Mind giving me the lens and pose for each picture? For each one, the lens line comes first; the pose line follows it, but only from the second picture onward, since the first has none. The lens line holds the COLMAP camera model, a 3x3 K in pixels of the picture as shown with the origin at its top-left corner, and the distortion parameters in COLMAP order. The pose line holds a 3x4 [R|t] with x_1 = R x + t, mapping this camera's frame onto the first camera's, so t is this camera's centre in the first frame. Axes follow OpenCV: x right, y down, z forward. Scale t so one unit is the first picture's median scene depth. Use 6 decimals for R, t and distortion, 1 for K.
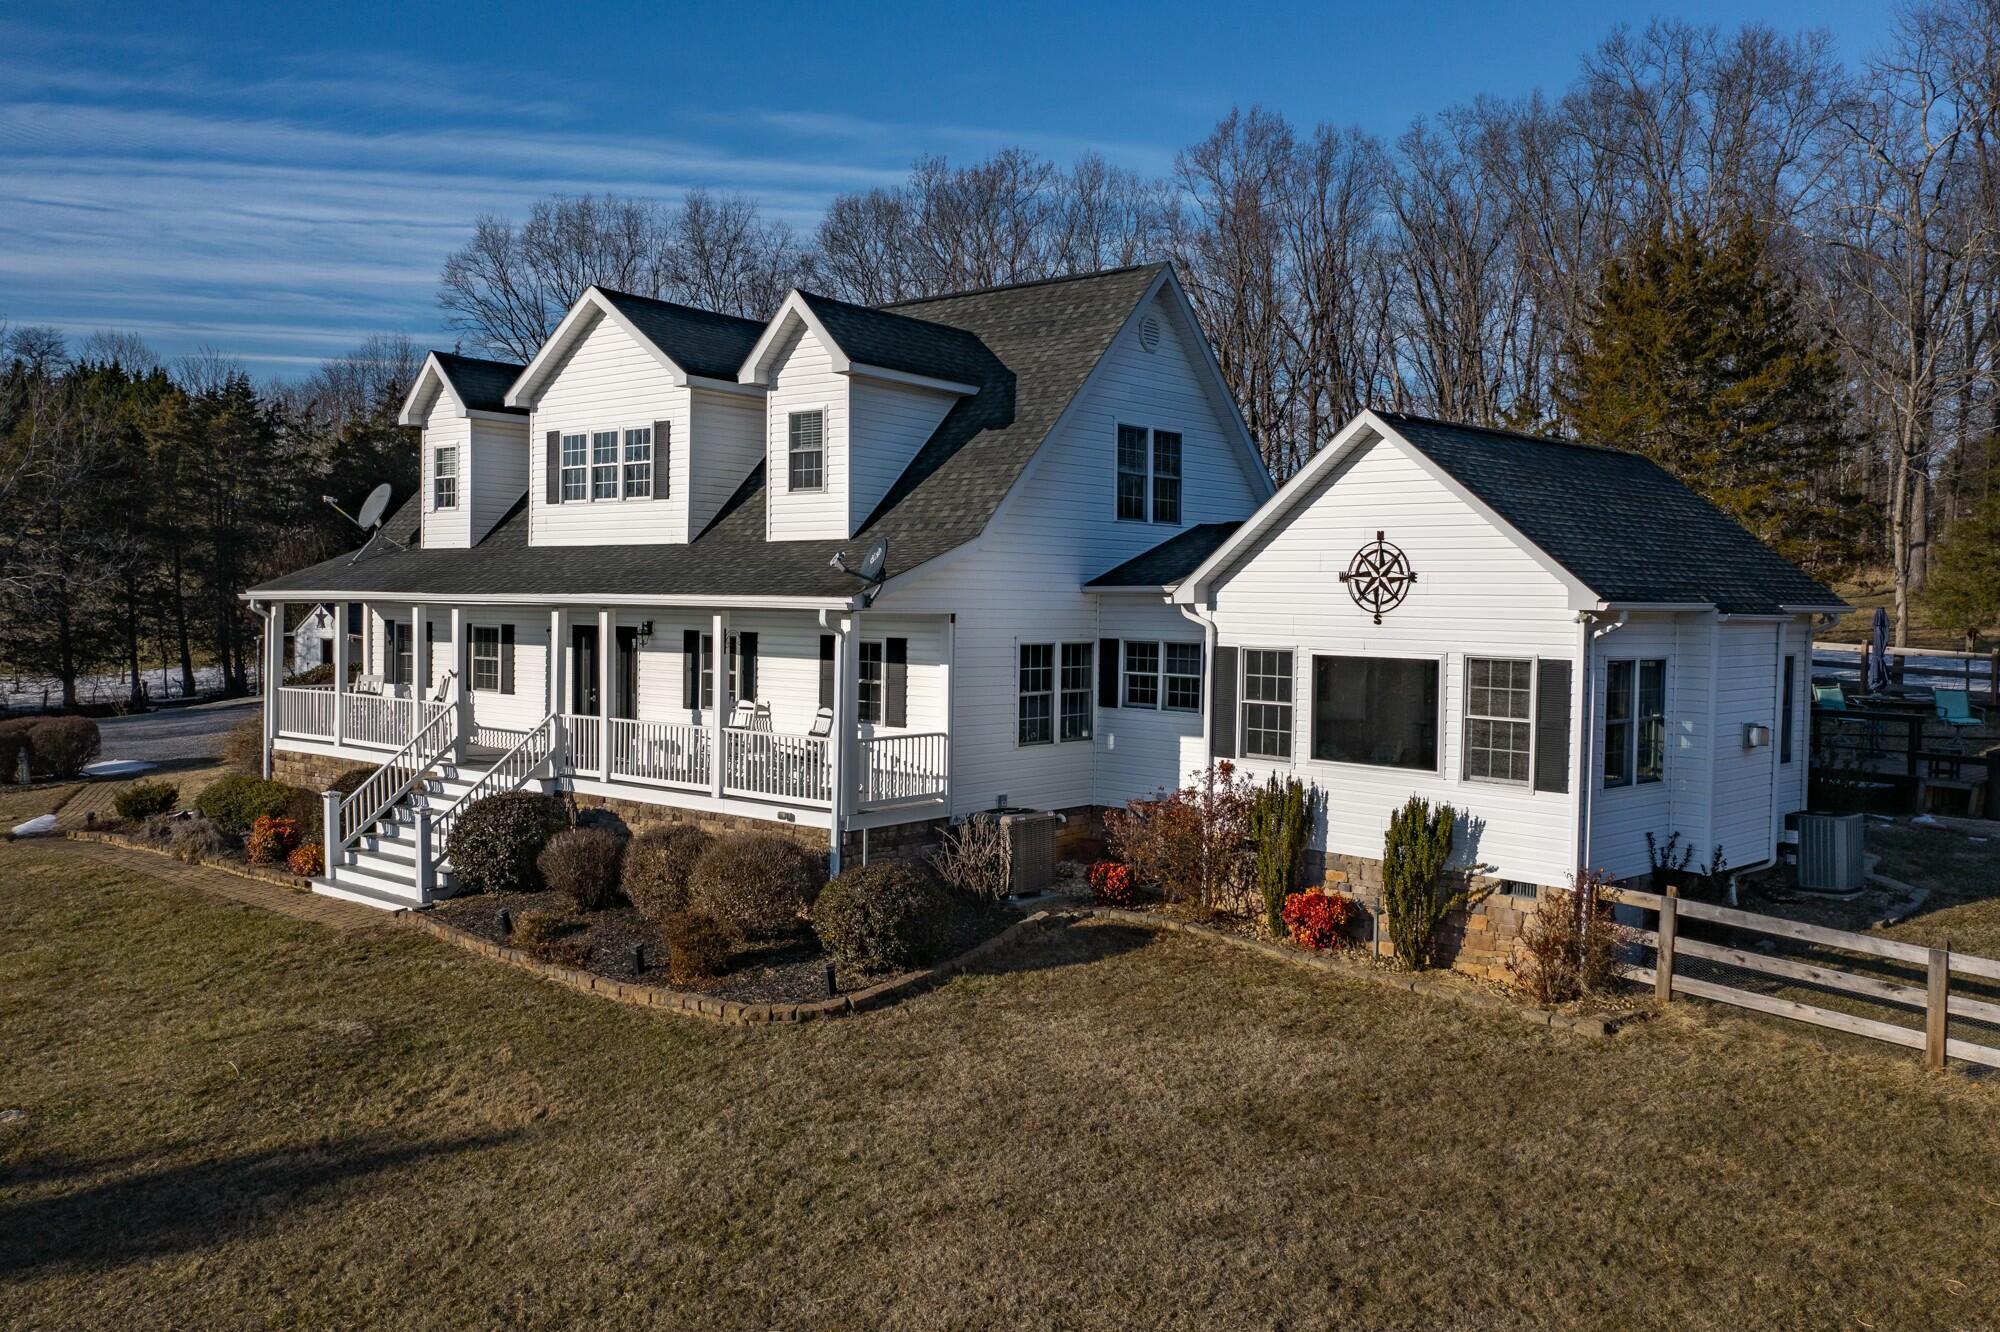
lens RADIAL K [[1573.6, 0, 998.5], [0, 1573.6, 656.6], [0, 0, 1]] dist [-0.008203, 0.006177]
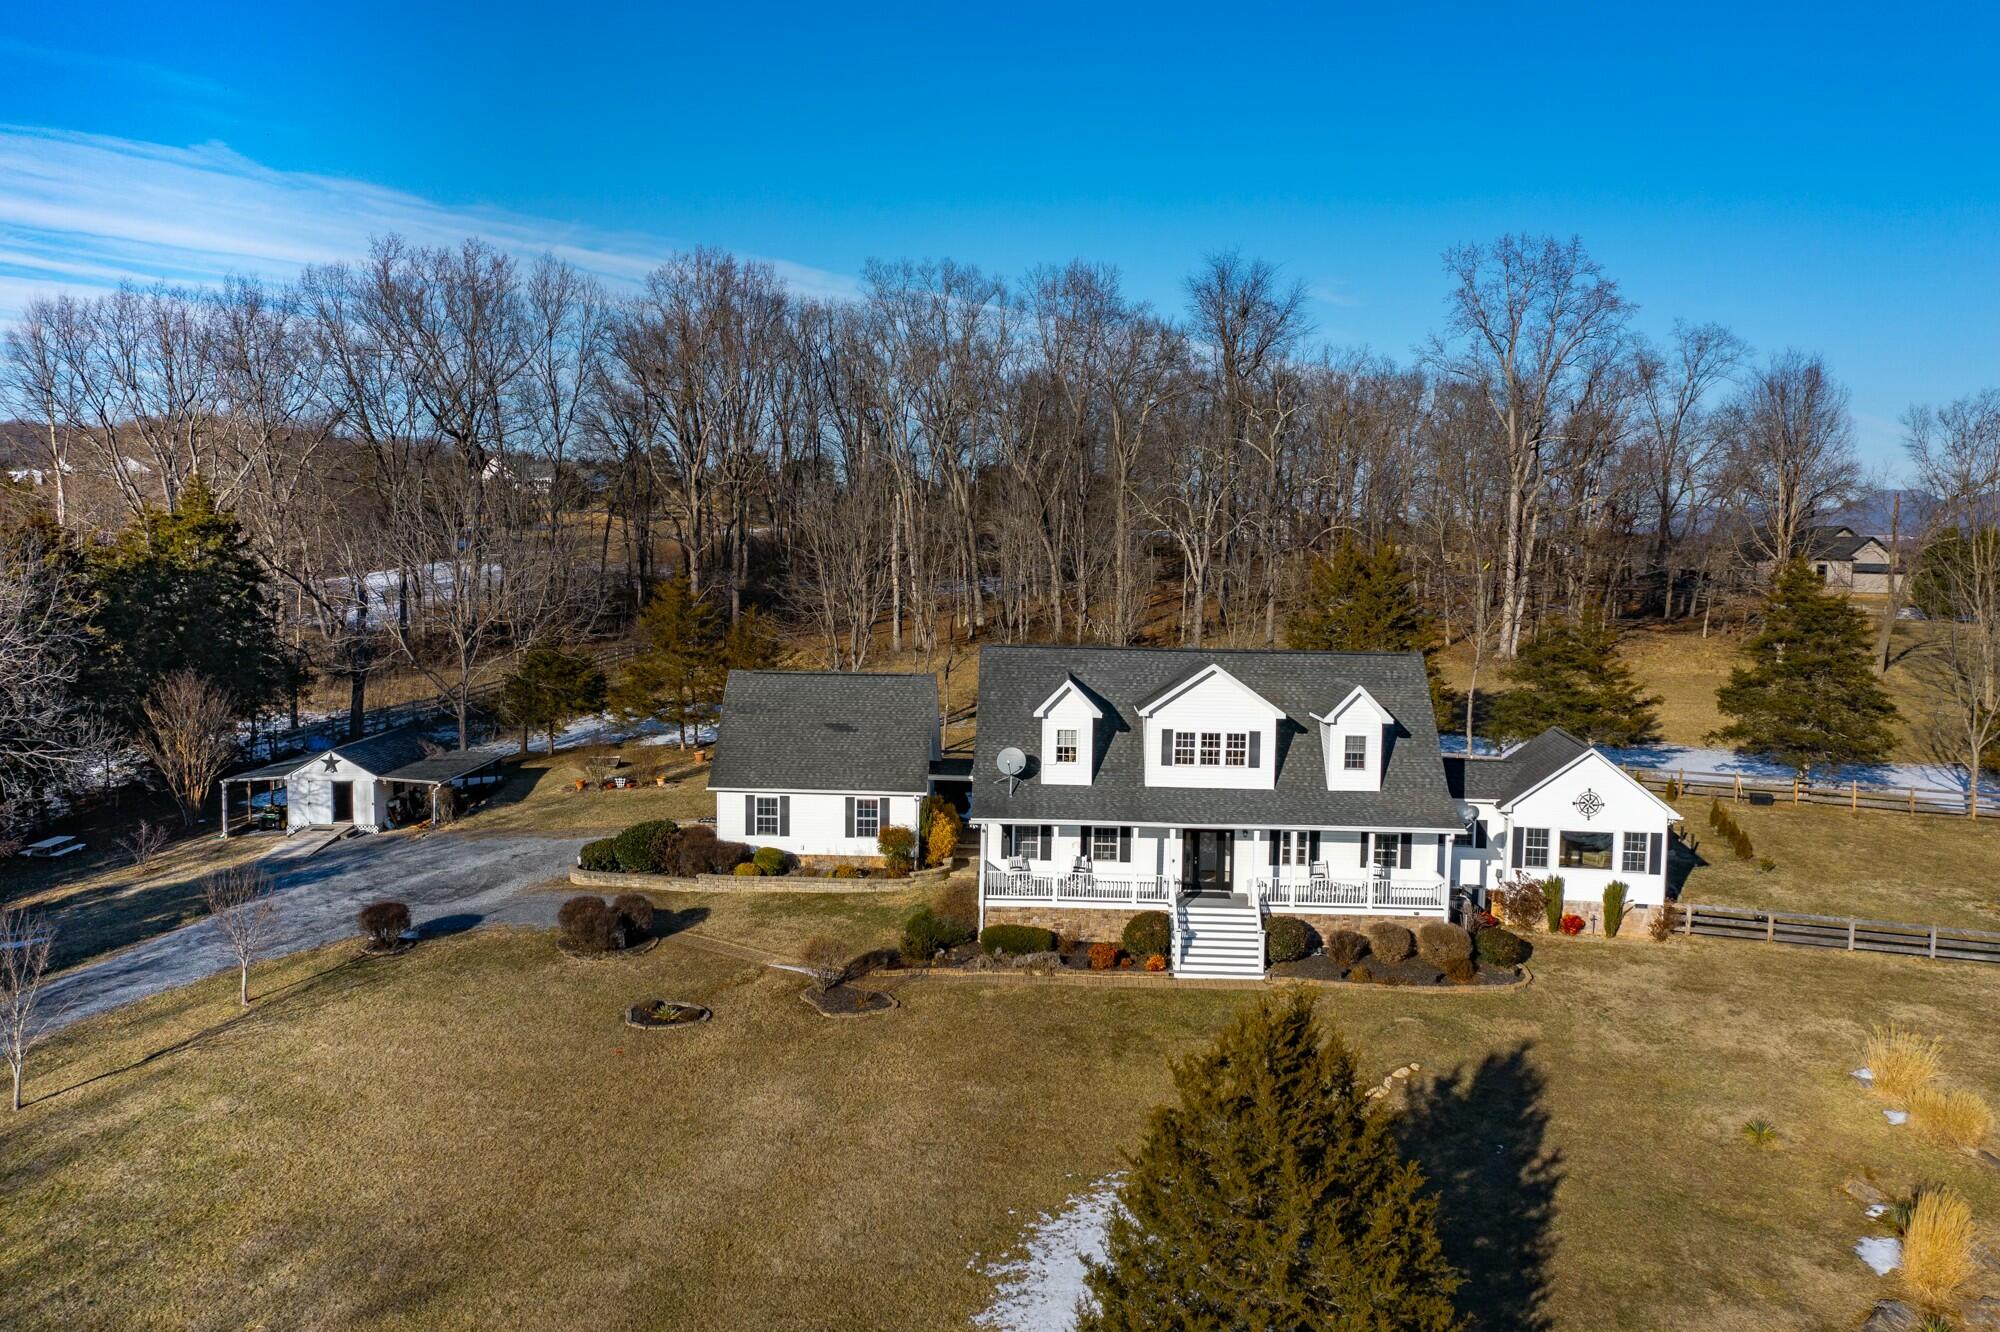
lens RADIAL K [[1573.6, 0, 987.5], [0, 1573.6, 669.9], [0, 0, 1]] dist [-0.008203, 0.006177]
pose [[0.792330, -0.045061, 0.608426, -1.940081], [0.015969, 0.998459, 0.053152, -0.381749], [-0.609884, -0.032398, 0.791829, -0.488244]]
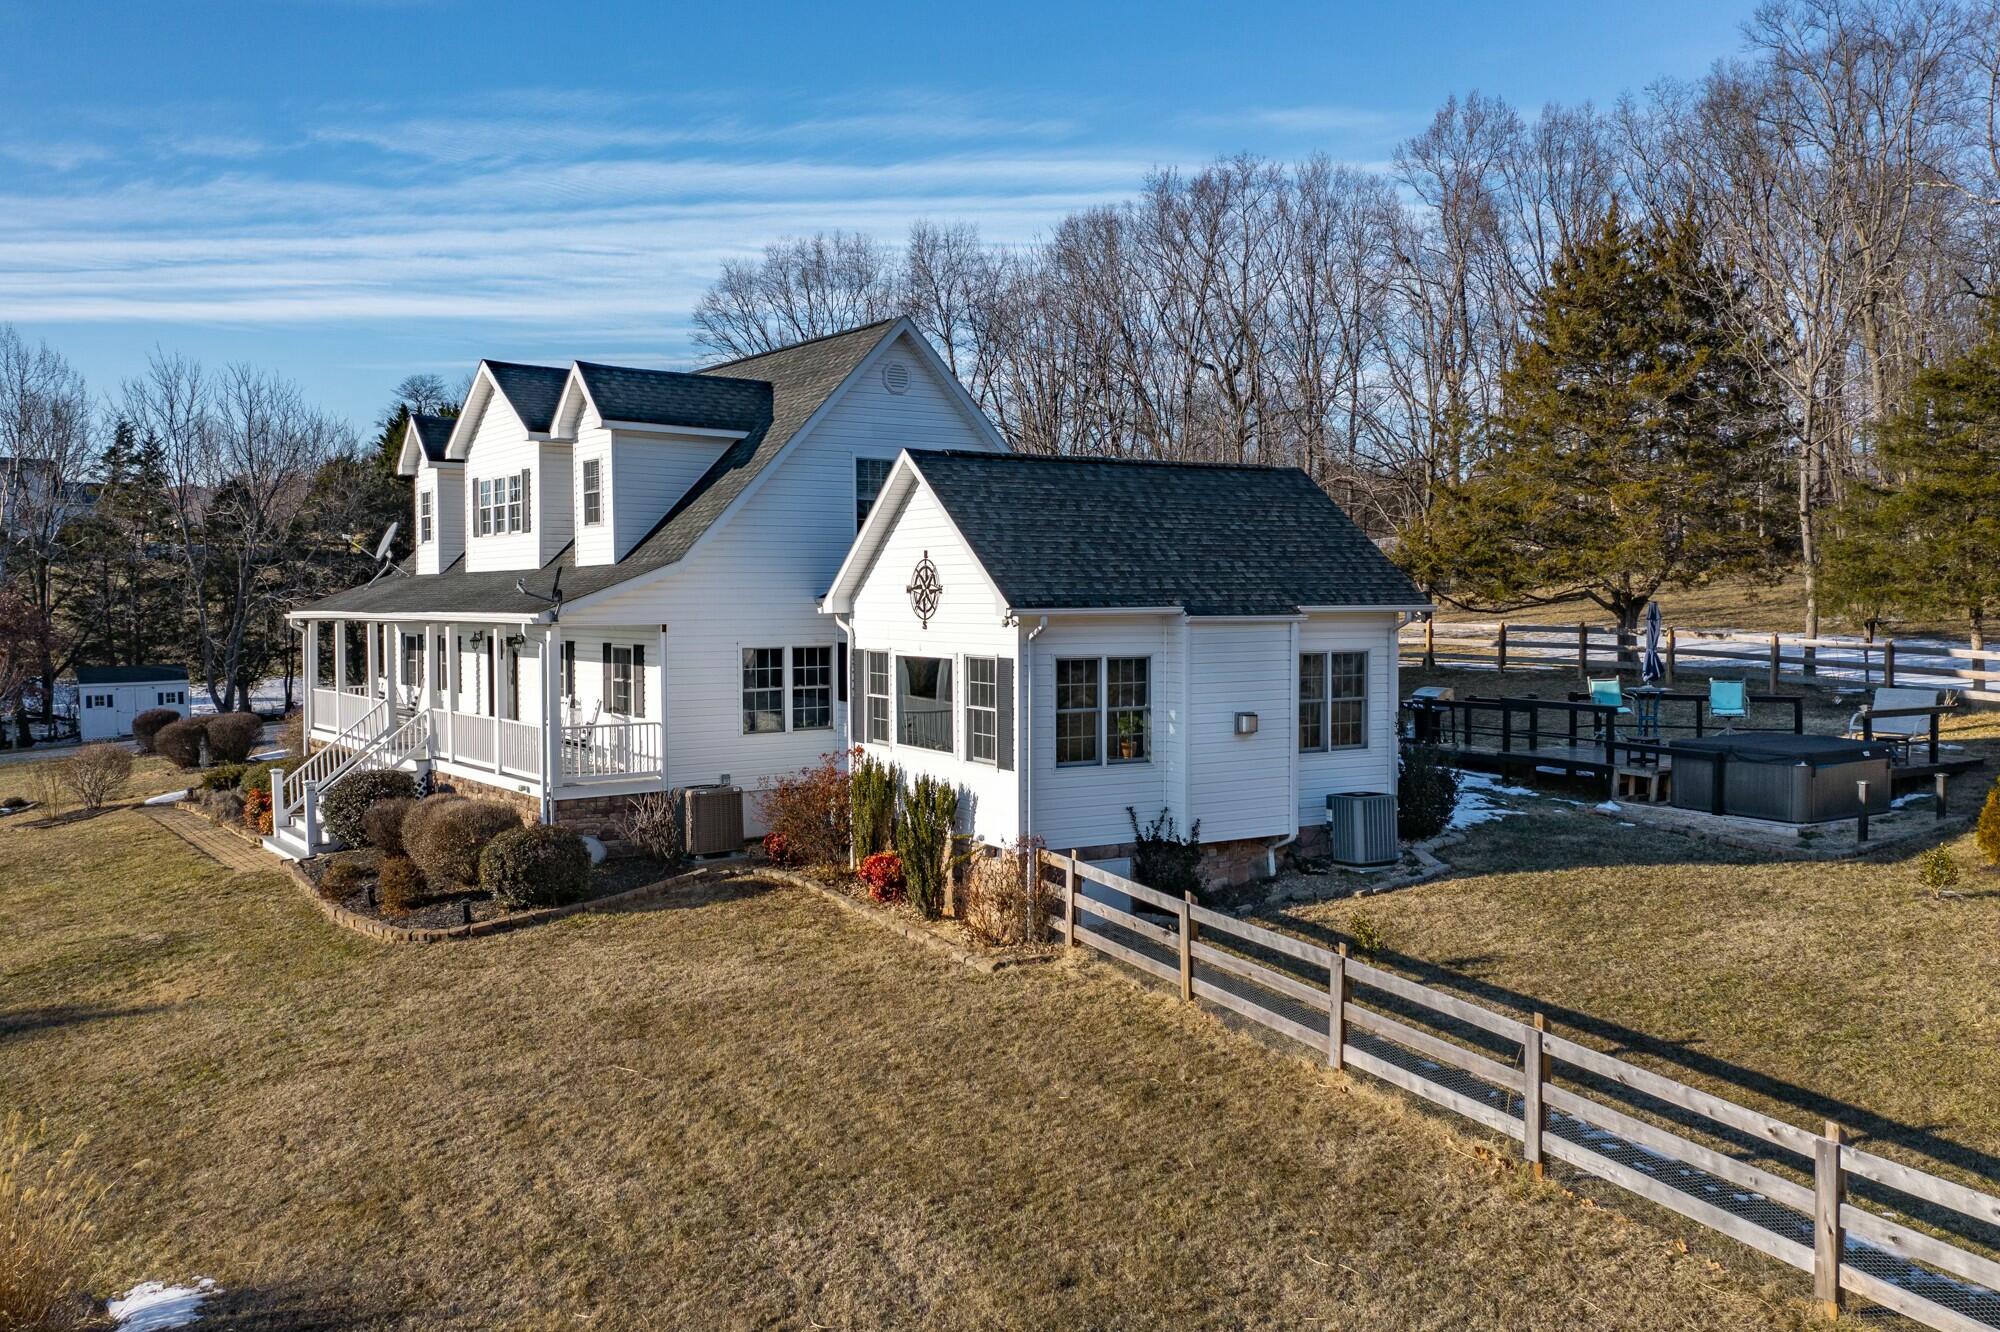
lens RADIAL K [[1573.6, 0, 1007.7], [0, 1573.6, 658.0], [0, 0, 1]] dist [-0.008203, 0.006177]
pose [[0.972728, -0.010051, -0.231732, 0.473708], [0.010403, 0.999946, 0.000299, 0.001007], [0.231717, -0.002701, 0.972780, -0.114187]]
